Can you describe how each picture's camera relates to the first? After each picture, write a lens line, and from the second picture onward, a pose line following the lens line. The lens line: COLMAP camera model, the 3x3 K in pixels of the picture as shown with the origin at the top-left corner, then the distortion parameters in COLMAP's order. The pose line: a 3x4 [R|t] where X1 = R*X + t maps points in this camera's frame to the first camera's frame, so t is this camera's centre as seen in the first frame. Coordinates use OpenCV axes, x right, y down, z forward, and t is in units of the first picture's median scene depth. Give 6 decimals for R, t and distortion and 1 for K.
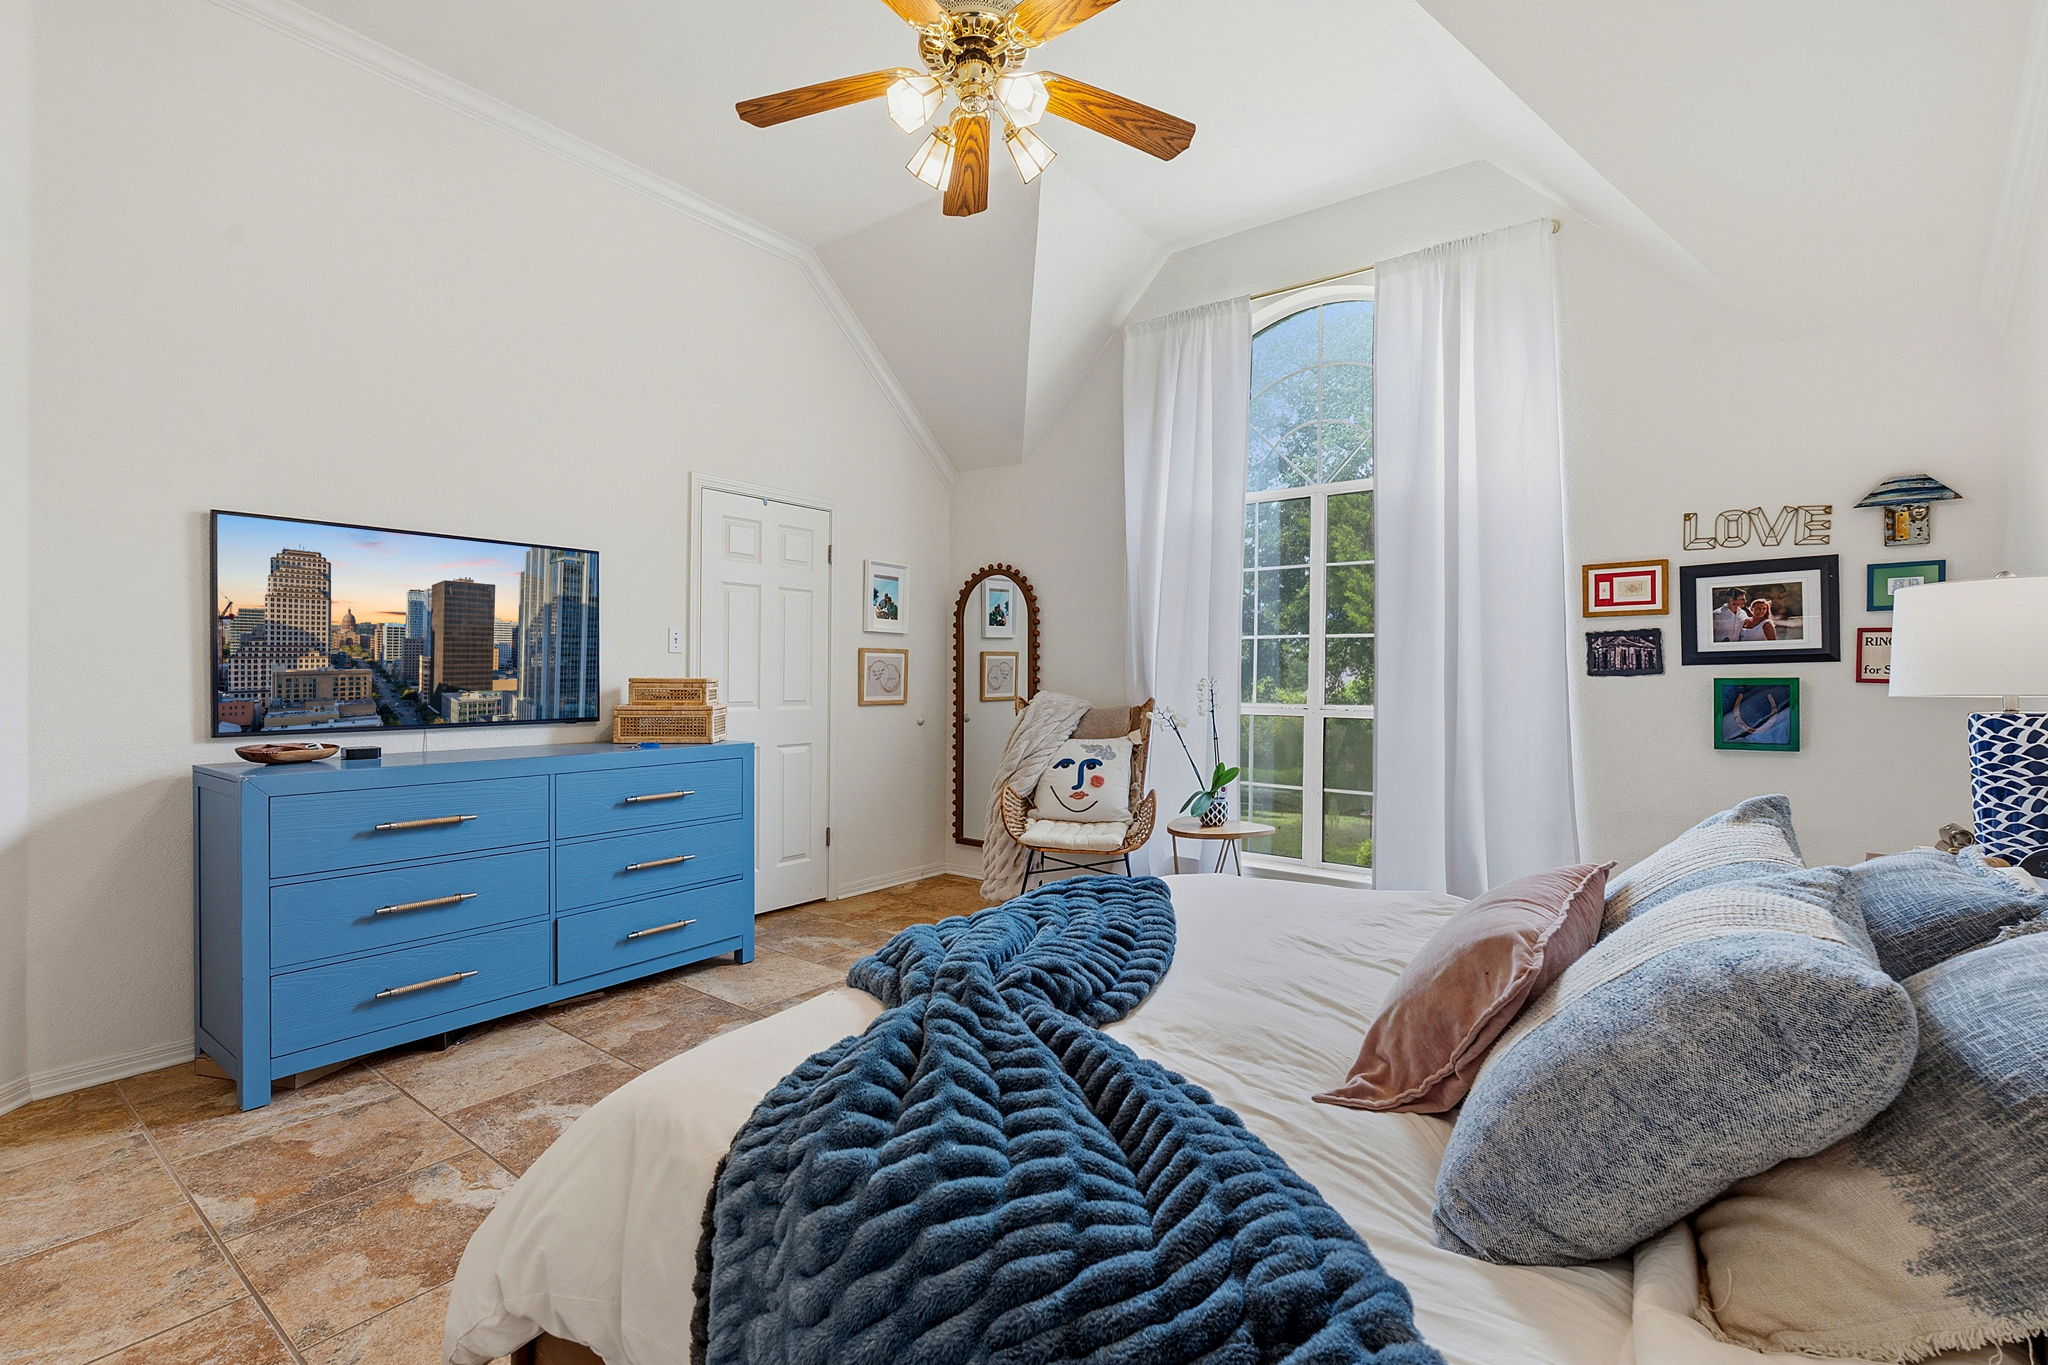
lens RADIAL K [[919.6, 0, 1023.6], [0, 919.6, 676.2], [0, 0, 1]] dist [-0.004228, 0.000462]
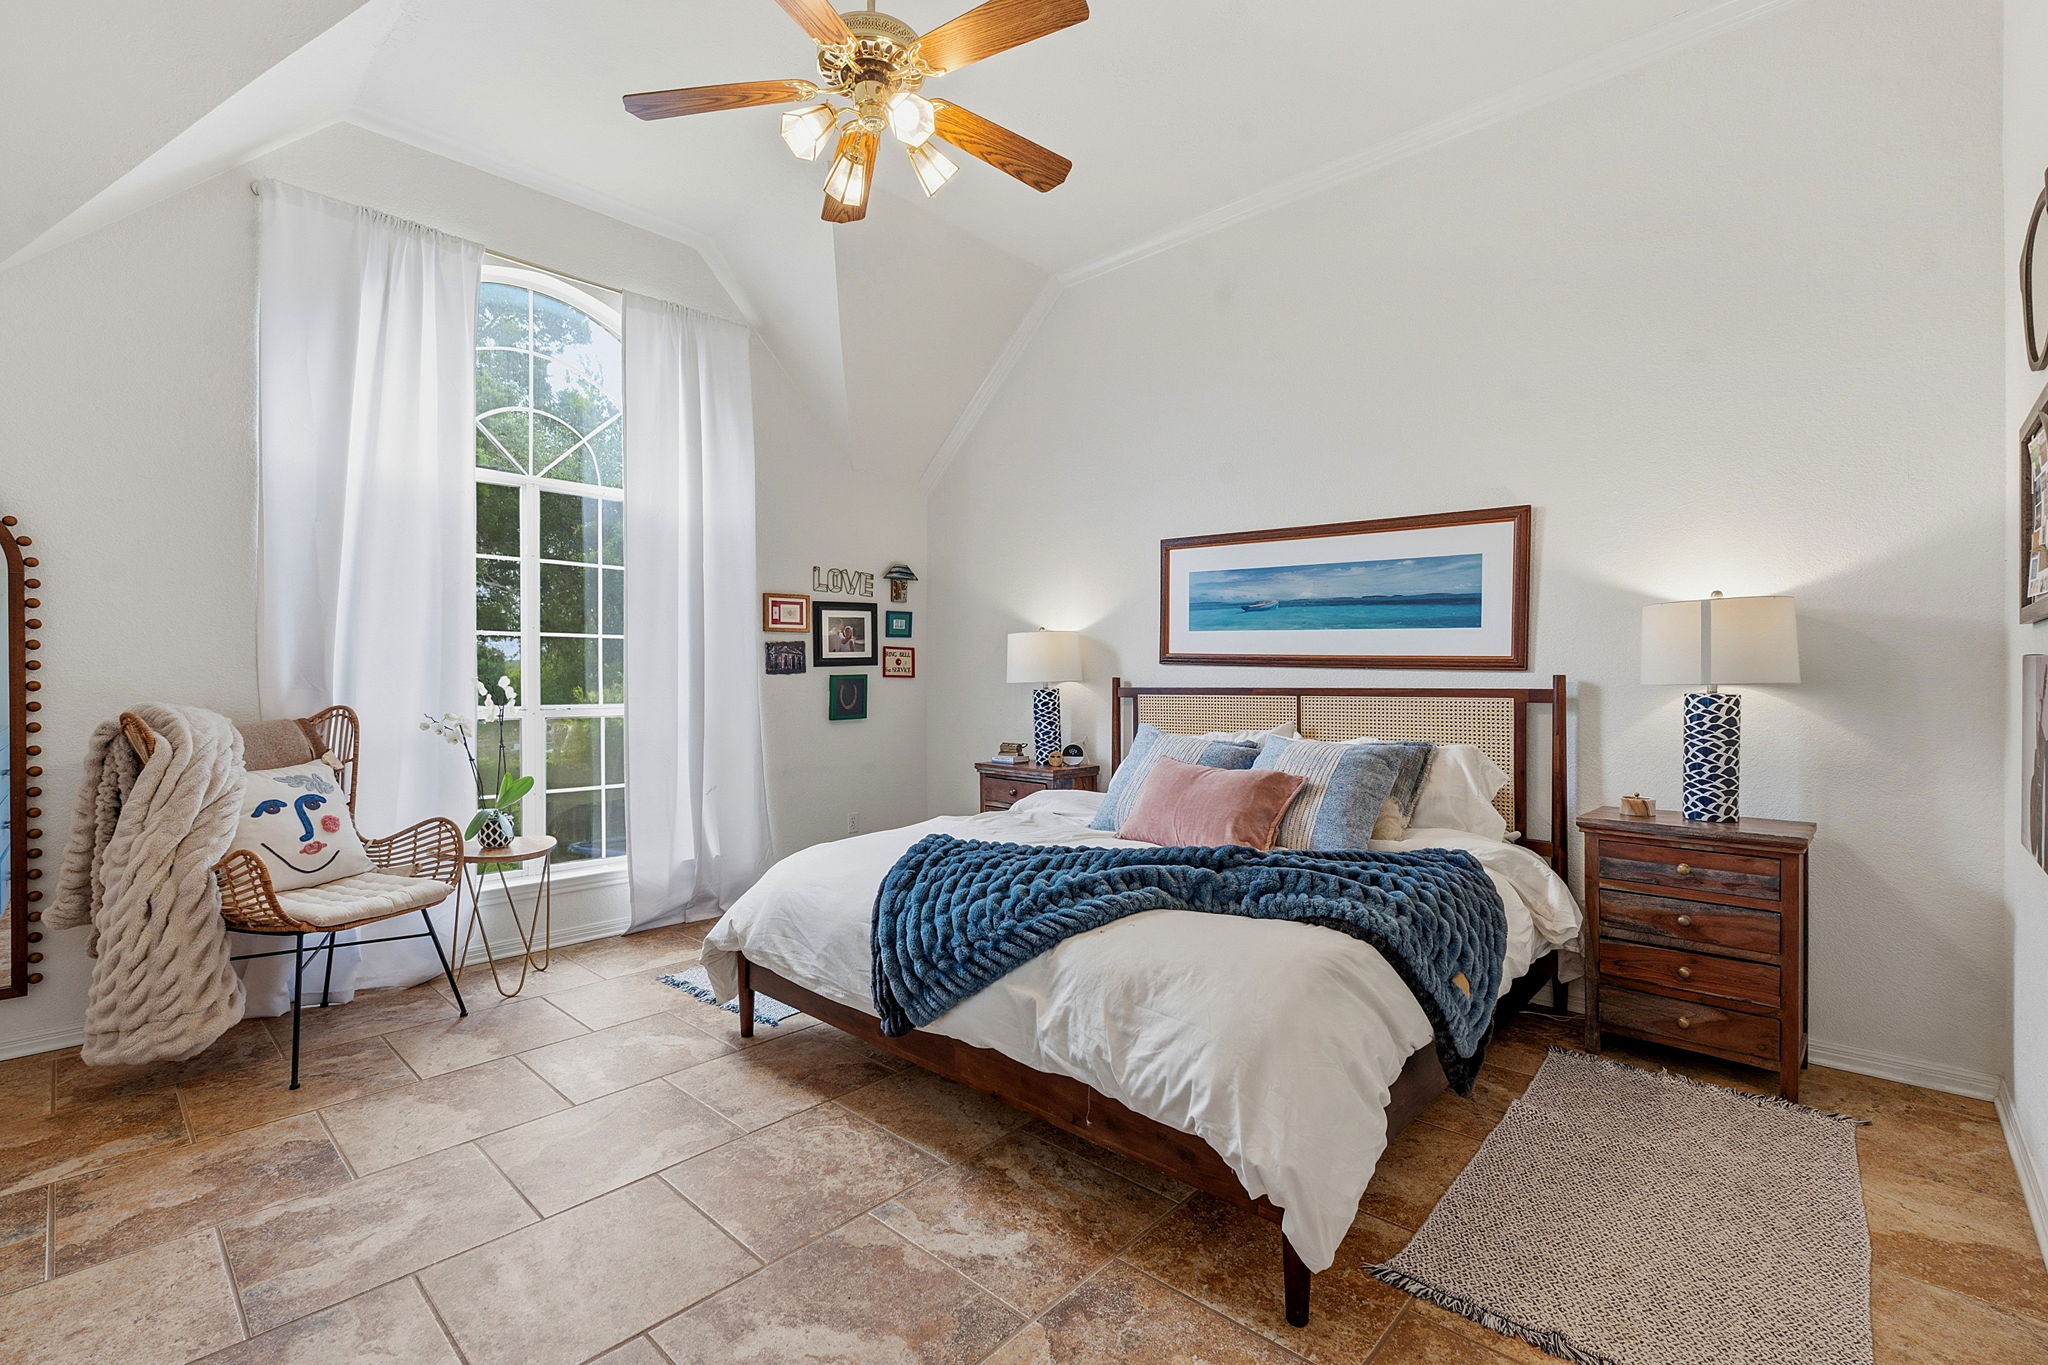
lens RADIAL K [[919.6, 0, 1030.3], [0, 919.6, 685.9], [0, 0, 1]] dist [-0.004228, 0.000462]
pose [[0.099310, -0.017051, 0.994910, -0.942411], [0.005104, 0.999849, 0.016626, -0.004893], [-0.995043, 0.003427, 0.099382, 0.623078]]
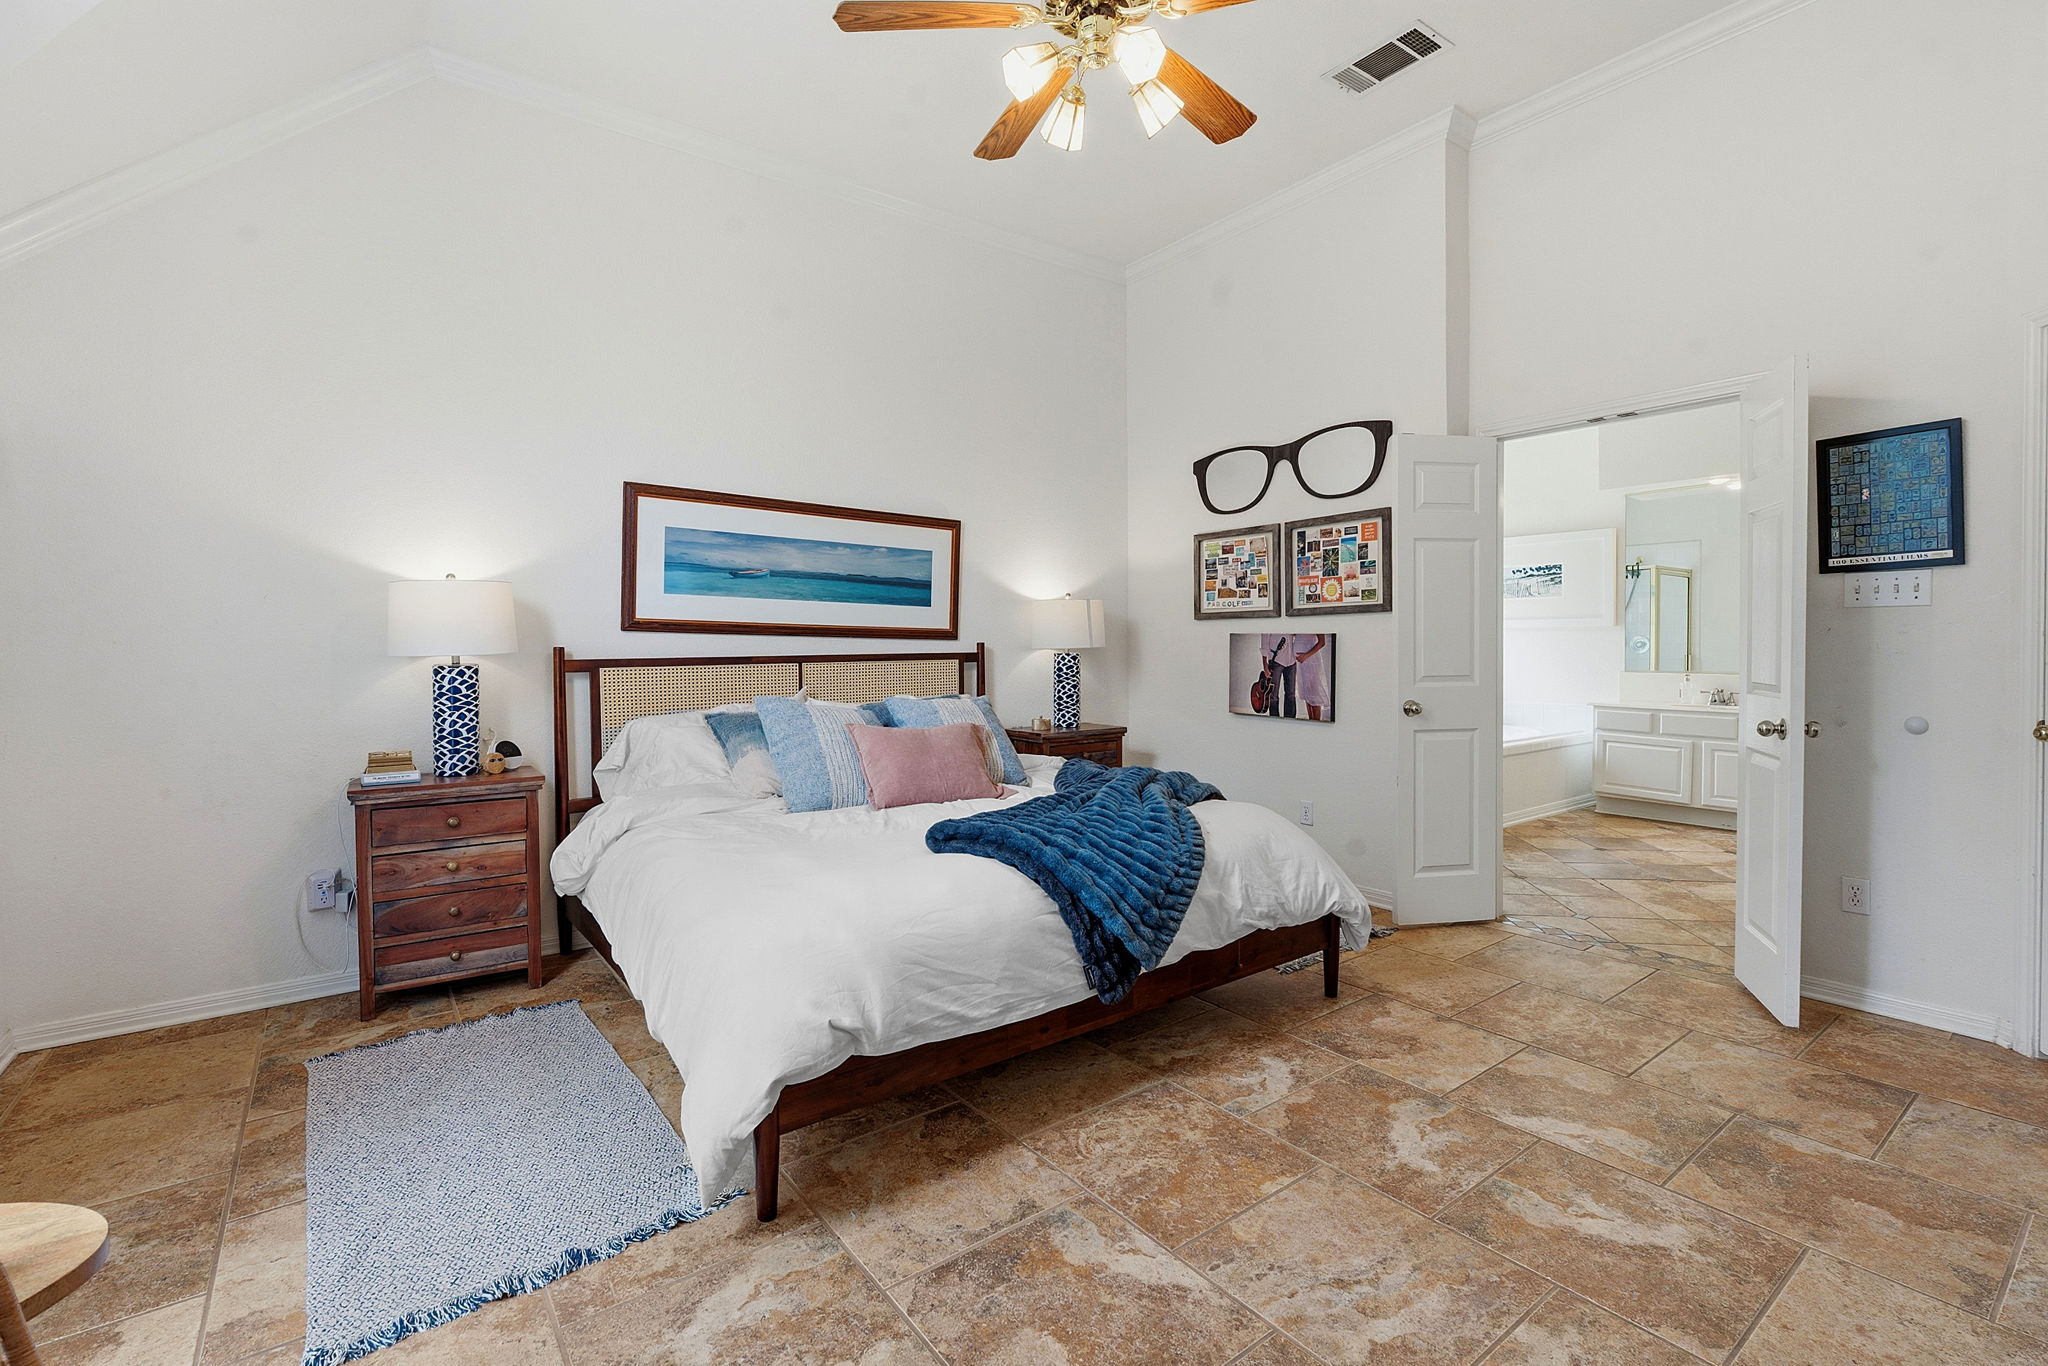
lens RADIAL K [[919.6, 0, 1035.0], [0, 919.6, 669.0], [0, 0, 1]] dist [-0.004228, 0.000462]
pose [[-0.965309, -0.007670, 0.260996, -0.215812], [0.000942, 0.999460, 0.032855, -0.002668], [-0.261107, 0.031961, -0.964781, 1.735964]]
